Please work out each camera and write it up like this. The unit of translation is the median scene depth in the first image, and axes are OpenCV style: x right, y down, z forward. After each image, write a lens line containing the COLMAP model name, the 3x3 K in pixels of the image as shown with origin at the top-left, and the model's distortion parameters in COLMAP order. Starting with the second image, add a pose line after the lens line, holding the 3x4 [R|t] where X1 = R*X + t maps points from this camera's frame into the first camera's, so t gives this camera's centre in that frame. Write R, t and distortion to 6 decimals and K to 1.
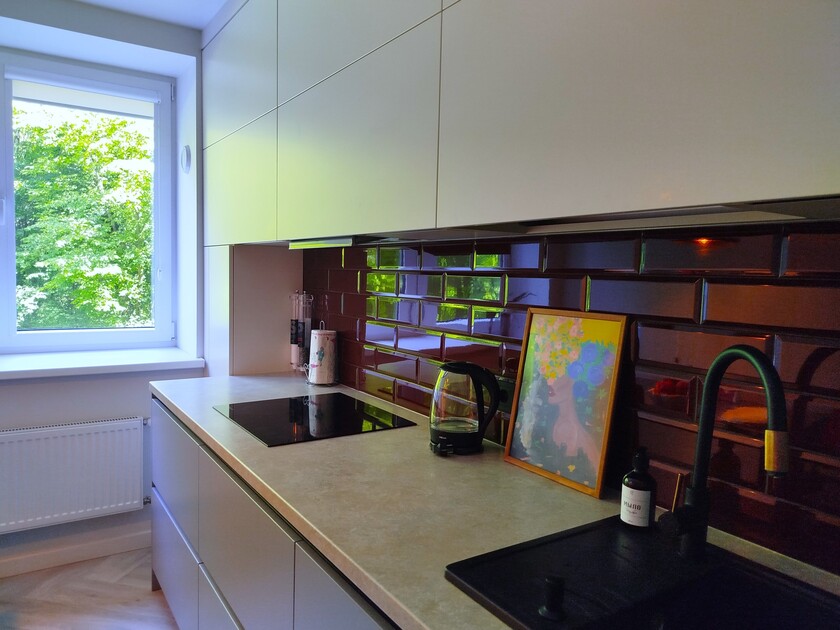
lens RADIAL K [[599.7, 0, 420.0], [0, 599.7, 315.0], [0, 0, 1]] dist [0.071442, -0.074625]
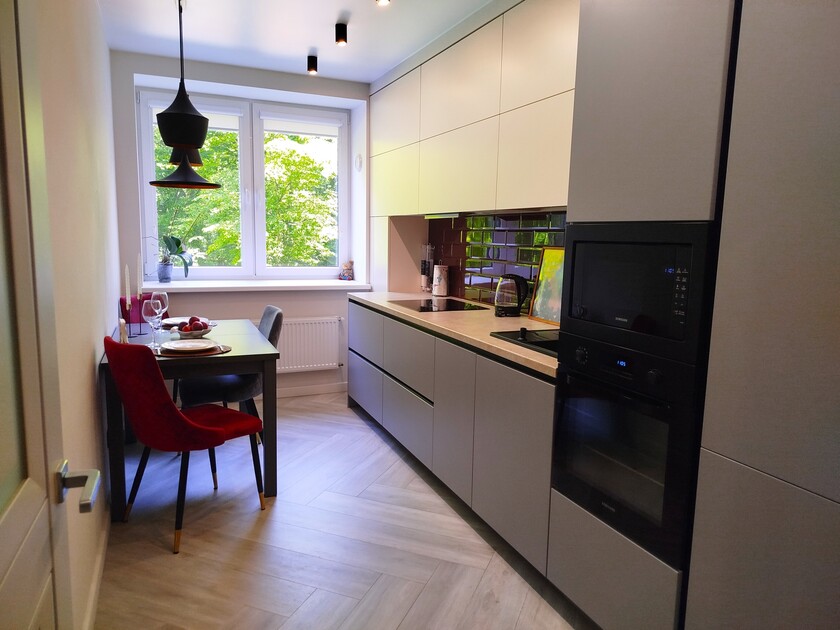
lens RADIAL K [[584.4, 0, 420.0], [0, 584.4, 315.0], [0, 0, 1]] dist [0.070662, -0.069238]
pose [[0.984283, 0.018867, -0.175588, 0.083340], [-0.007304, 0.997775, 0.066266, 0.062694], [0.176447, -0.063942, 0.982231, -0.729403]]
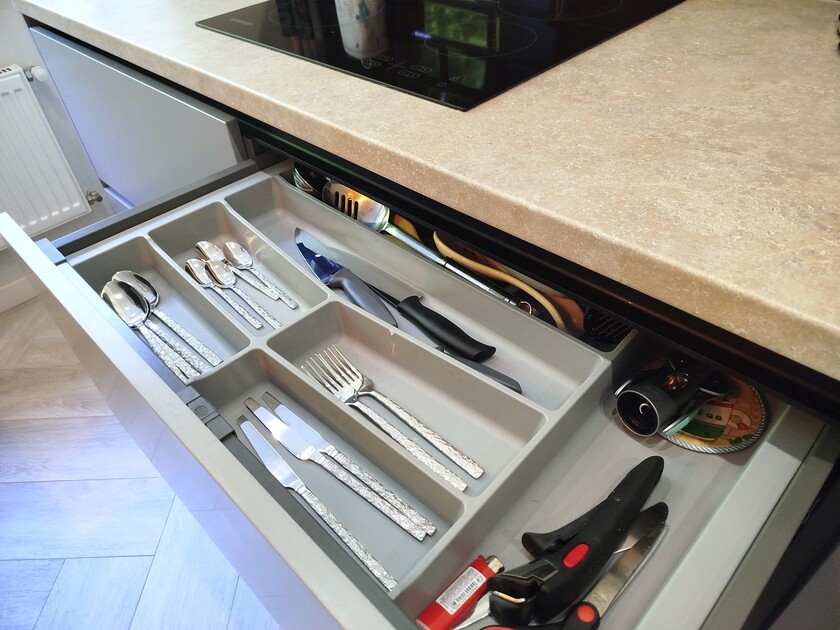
lens RADIAL K [[584.4, 0, 420.0], [0, 584.4, 315.0], [0, 0, 1]] dist [0.070662, -0.069238]
pose [[0.975398, -0.199519, 0.093761, -0.236625], [0.101567, 0.784202, 0.612137, 0.060992], [-0.195661, -0.587554, 0.785173, 0.444596]]
